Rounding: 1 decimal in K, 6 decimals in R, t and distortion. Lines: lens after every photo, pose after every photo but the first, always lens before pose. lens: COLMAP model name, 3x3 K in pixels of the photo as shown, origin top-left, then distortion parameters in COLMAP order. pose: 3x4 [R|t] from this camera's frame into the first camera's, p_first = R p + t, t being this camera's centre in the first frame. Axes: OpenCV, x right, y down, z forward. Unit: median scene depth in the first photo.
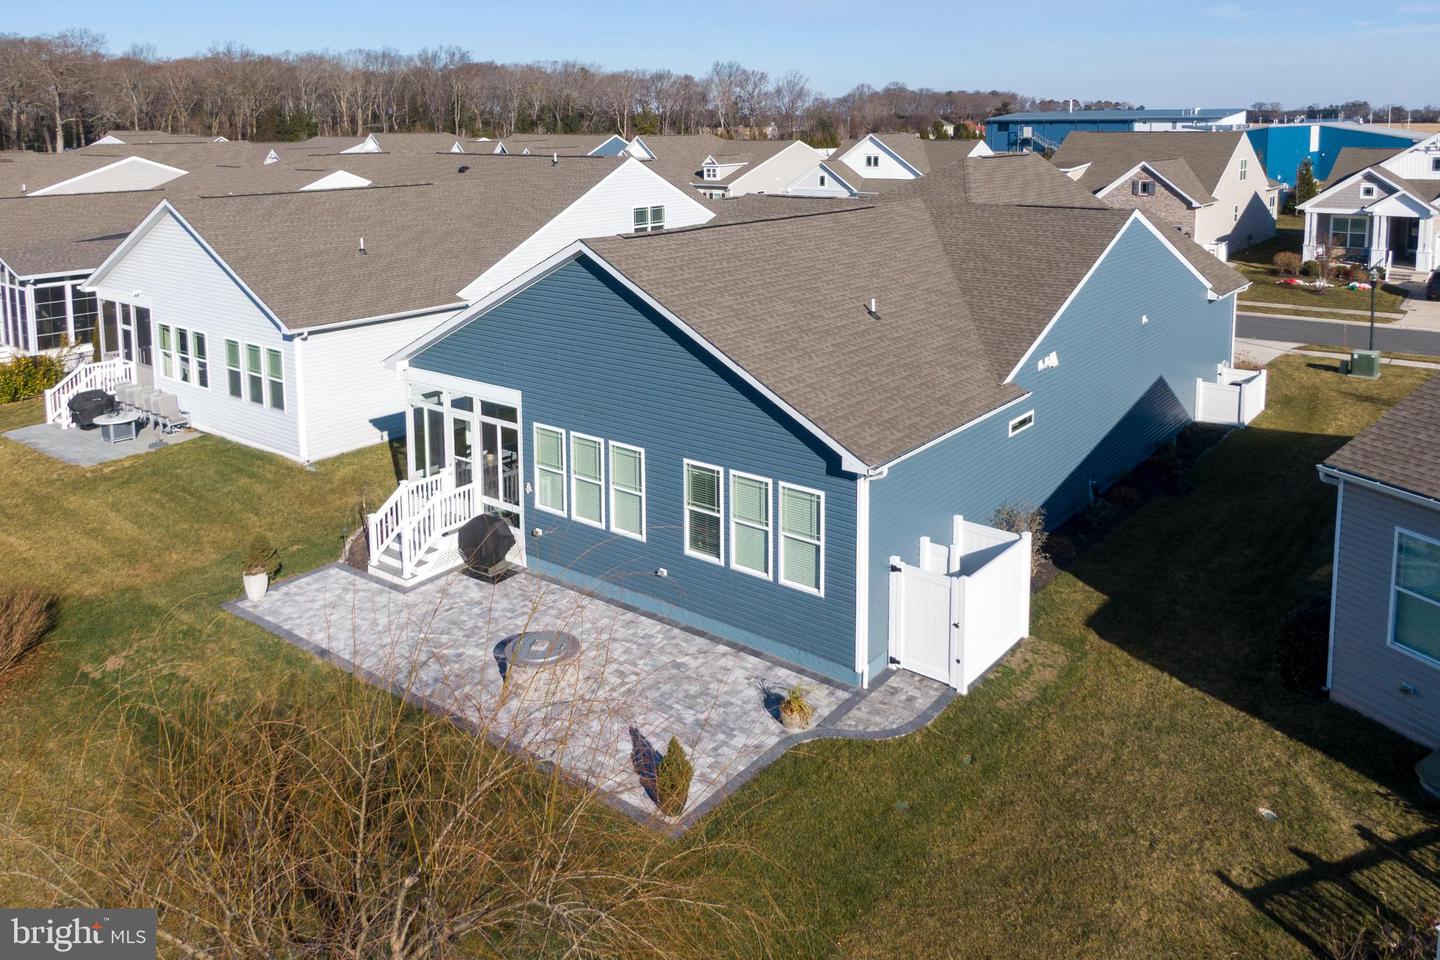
lens RADIAL K [[1070.6, 0, 697.2], [0, 1070.6, 359.1], [0, 0, 1]] dist [0.040784, -0.063477]
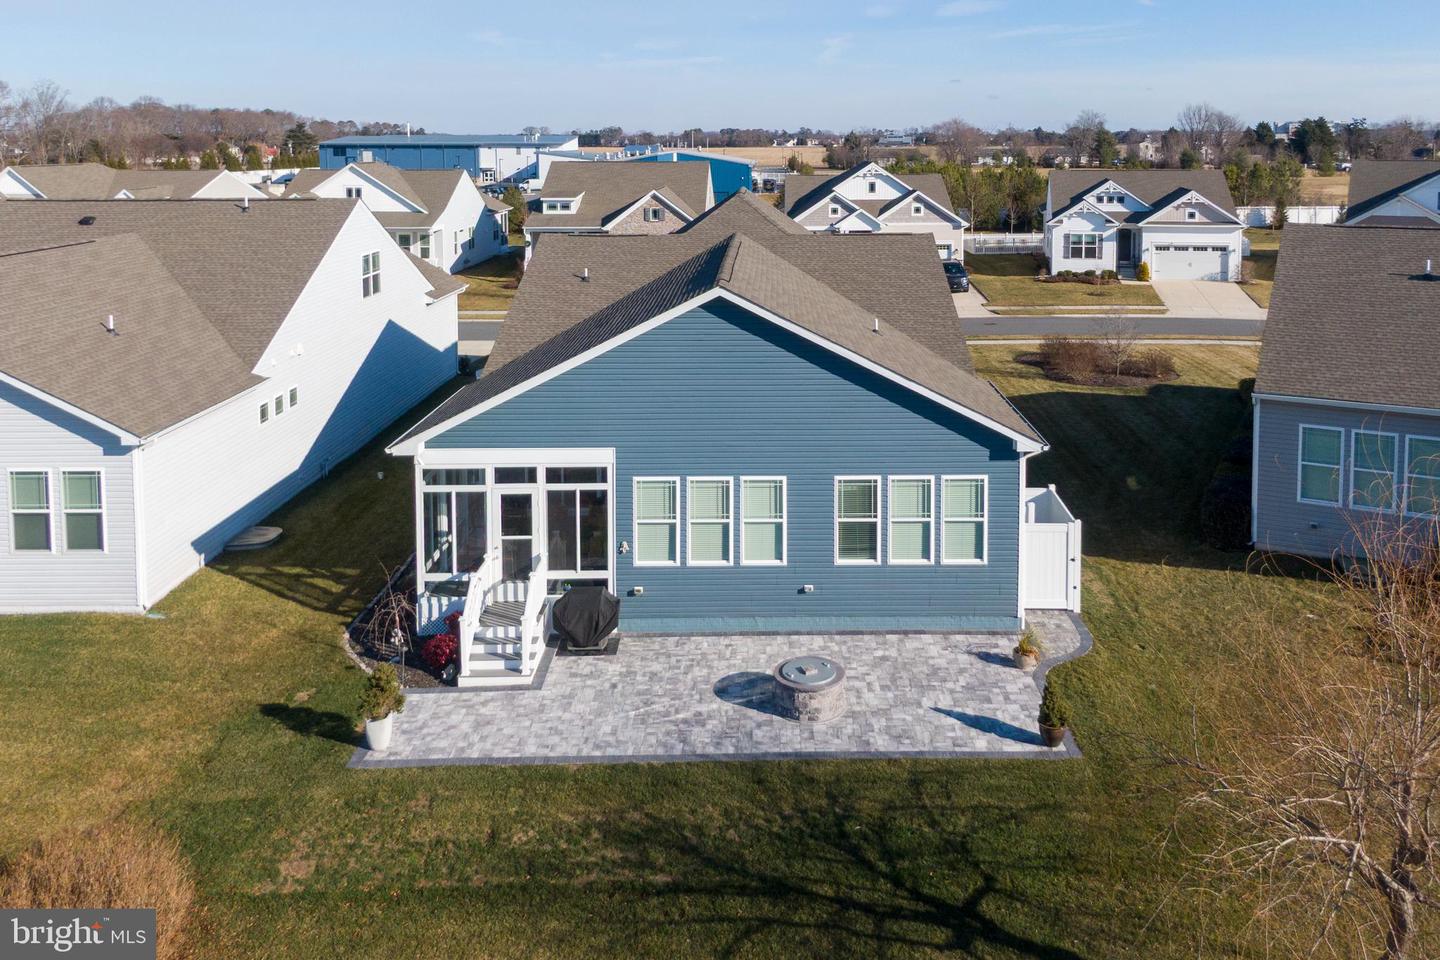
lens RADIAL K [[1183.2, 0, 734.9], [0, 1183.2, 341.7], [0, 0, 1]] dist [0.033633, -0.051271]
pose [[0.774176, -0.101017, 0.624857, -0.714272], [0.132408, 0.991188, -0.003808, -0.044803], [-0.618966, 0.085684, 0.780730, 0.093201]]
